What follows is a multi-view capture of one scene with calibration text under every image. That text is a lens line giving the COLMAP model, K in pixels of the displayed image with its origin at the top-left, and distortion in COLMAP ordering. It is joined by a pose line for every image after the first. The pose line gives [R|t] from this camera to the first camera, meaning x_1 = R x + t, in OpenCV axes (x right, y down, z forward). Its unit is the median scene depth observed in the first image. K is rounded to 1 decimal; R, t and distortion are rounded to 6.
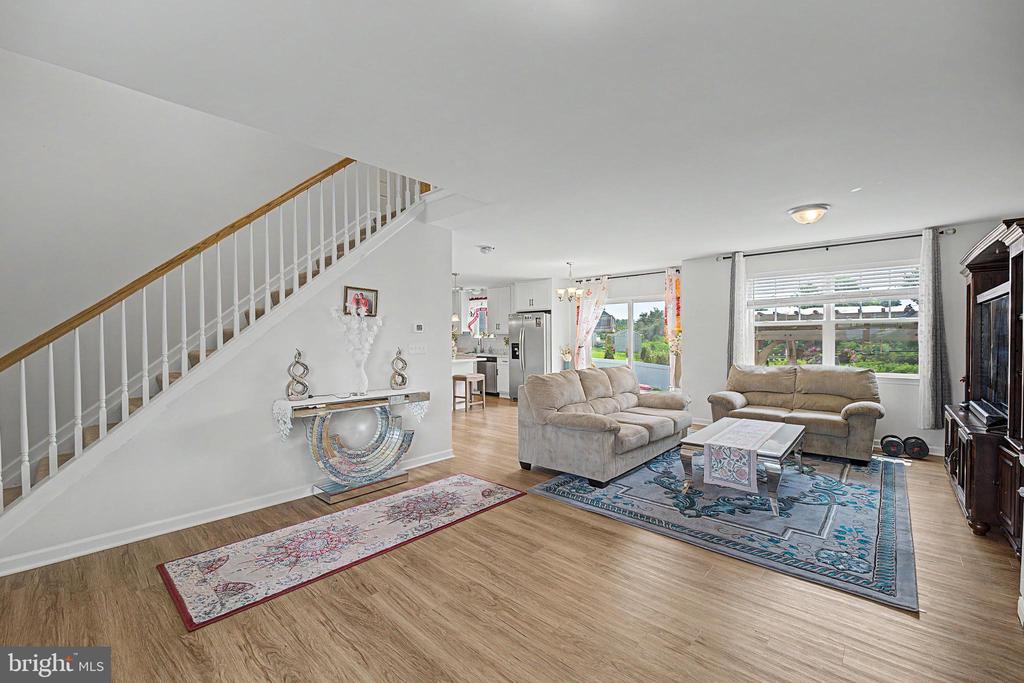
lens RADIAL K [[422.7, 0, 512.0], [0, 422.7, 341.5], [0, 0, 1]] dist [-0.007471, -0.000131]
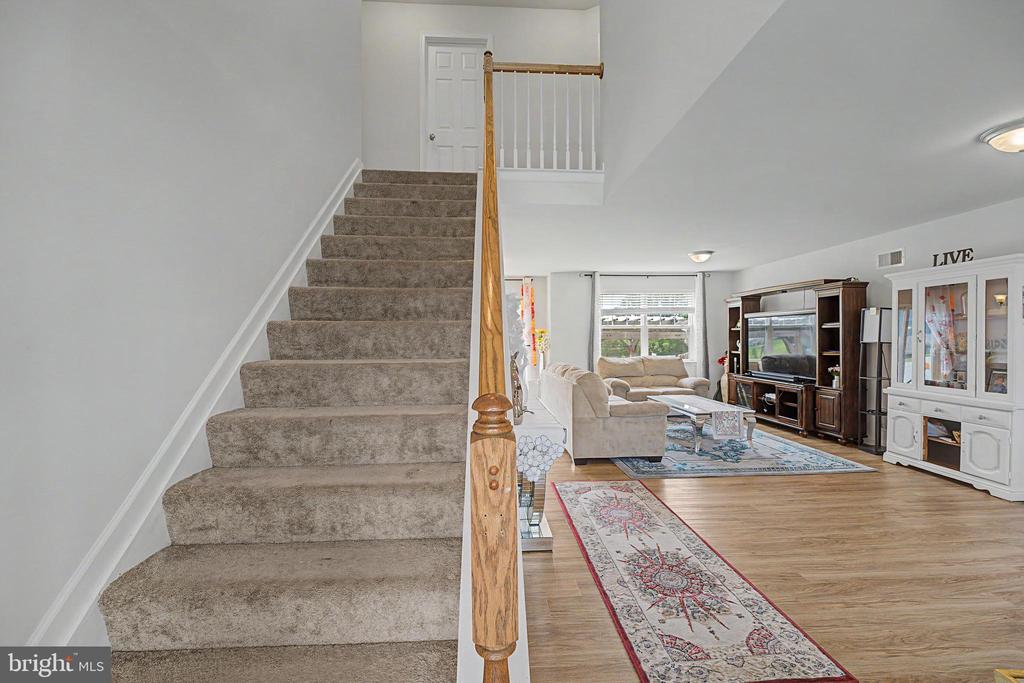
lens RADIAL K [[425.6, 0, 512.4], [0, 425.6, 336.2], [0, 0, 1]] dist [-0.000881, -0.000935]
pose [[0.692474, 0.000282, 0.721443, -0.427074], [0.009535, 0.999909, -0.009543, -0.002139], [-0.721380, 0.013487, 0.692409, 0.203137]]
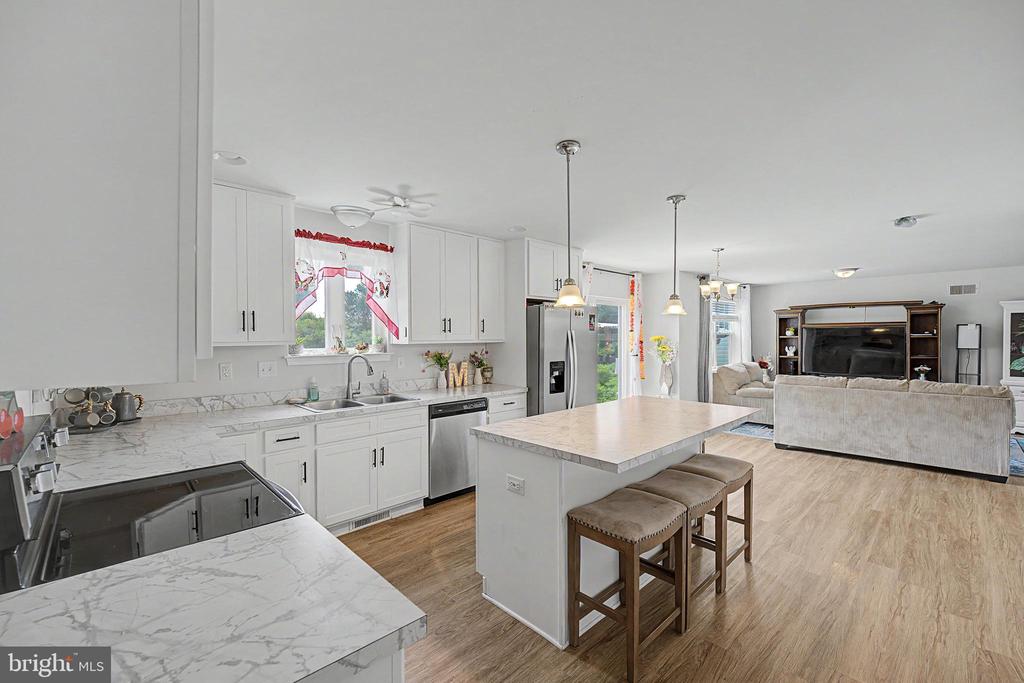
lens RADIAL K [[428.0, 0, 514.6], [0, 428.0, 340.8], [0, 0, 1]] dist [0.001525, -0.000174]
pose [[0.059826, -0.009315, 0.998165, -0.530358], [0.012075, 0.999890, 0.008607, -0.027659], [-0.998136, 0.011538, 0.059932, 1.073609]]
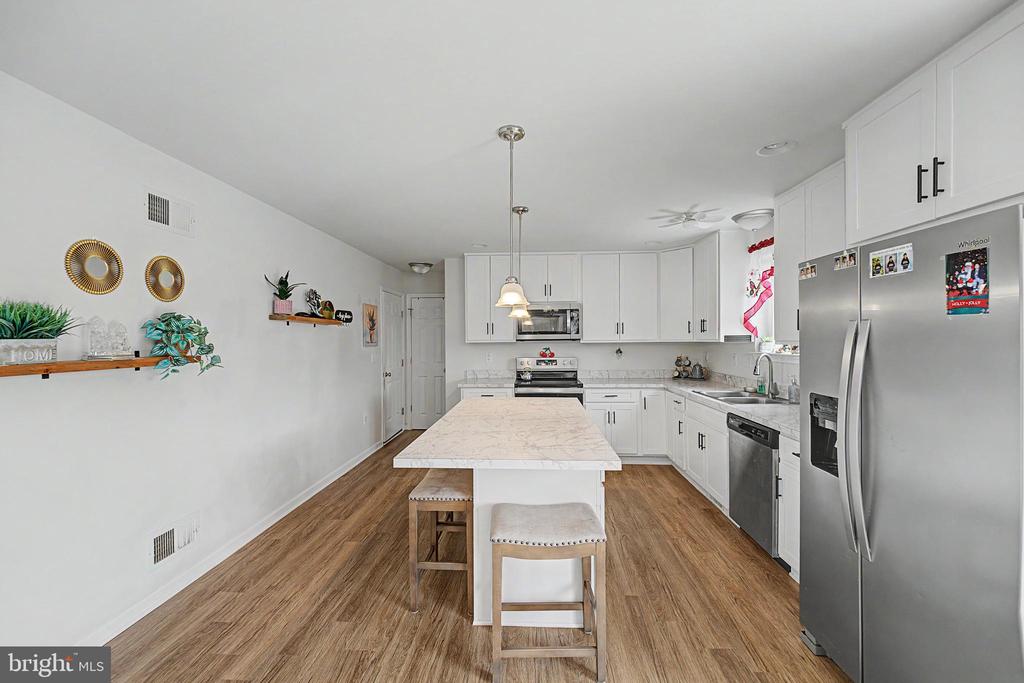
lens RADIAL K [[422.7, 0, 512.0], [0, 422.7, 341.5], [0, 0, 1]] dist [-0.007471, -0.000131]
pose [[0.635355, 0.007243, -0.772186, 0.074403], [-0.004672, 0.999974, 0.005536, -0.025382], [0.772206, 0.000090, 0.635372, 0.784382]]
